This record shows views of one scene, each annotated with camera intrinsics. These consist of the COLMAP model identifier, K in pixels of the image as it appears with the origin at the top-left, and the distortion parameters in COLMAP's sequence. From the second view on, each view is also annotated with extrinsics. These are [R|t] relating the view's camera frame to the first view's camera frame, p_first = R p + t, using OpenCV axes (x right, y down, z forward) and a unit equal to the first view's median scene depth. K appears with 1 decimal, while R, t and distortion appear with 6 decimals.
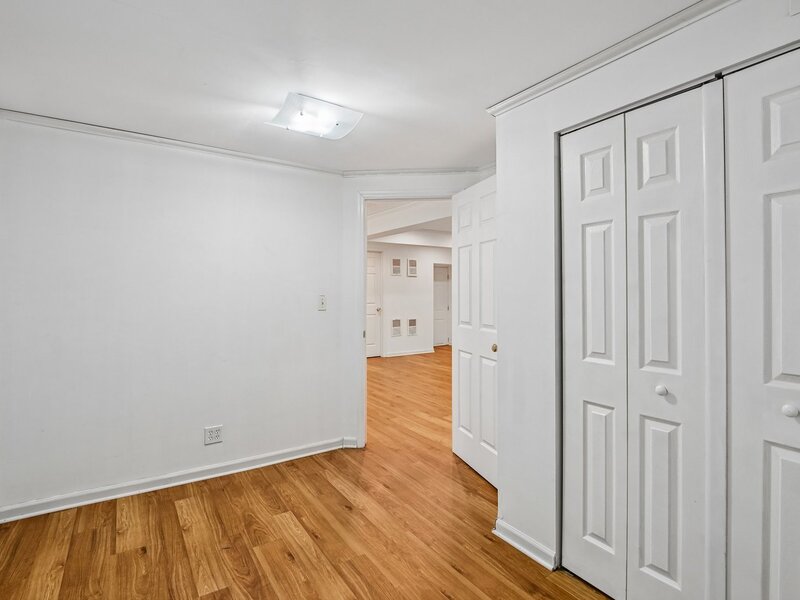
lens RADIAL K [[407.0, 0, 396.7], [0, 407.0, 289.8], [0, 0, 1]] dist [-0.001353, -0.000410]
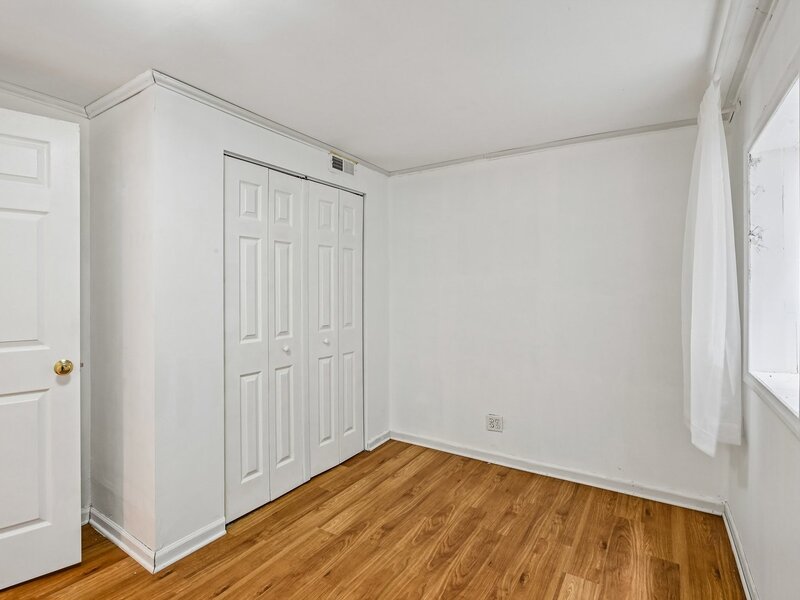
lens RADIAL K [[407.0, 0, 396.7], [0, 407.0, 289.8], [0, 0, 1]] dist [-0.001353, -0.000410]
pose [[-0.389738, 0.003957, 0.920917, -0.907887], [-0.001680, 0.999986, -0.005008, 0.012161], [-0.920924, -0.003499, -0.389725, 1.061155]]
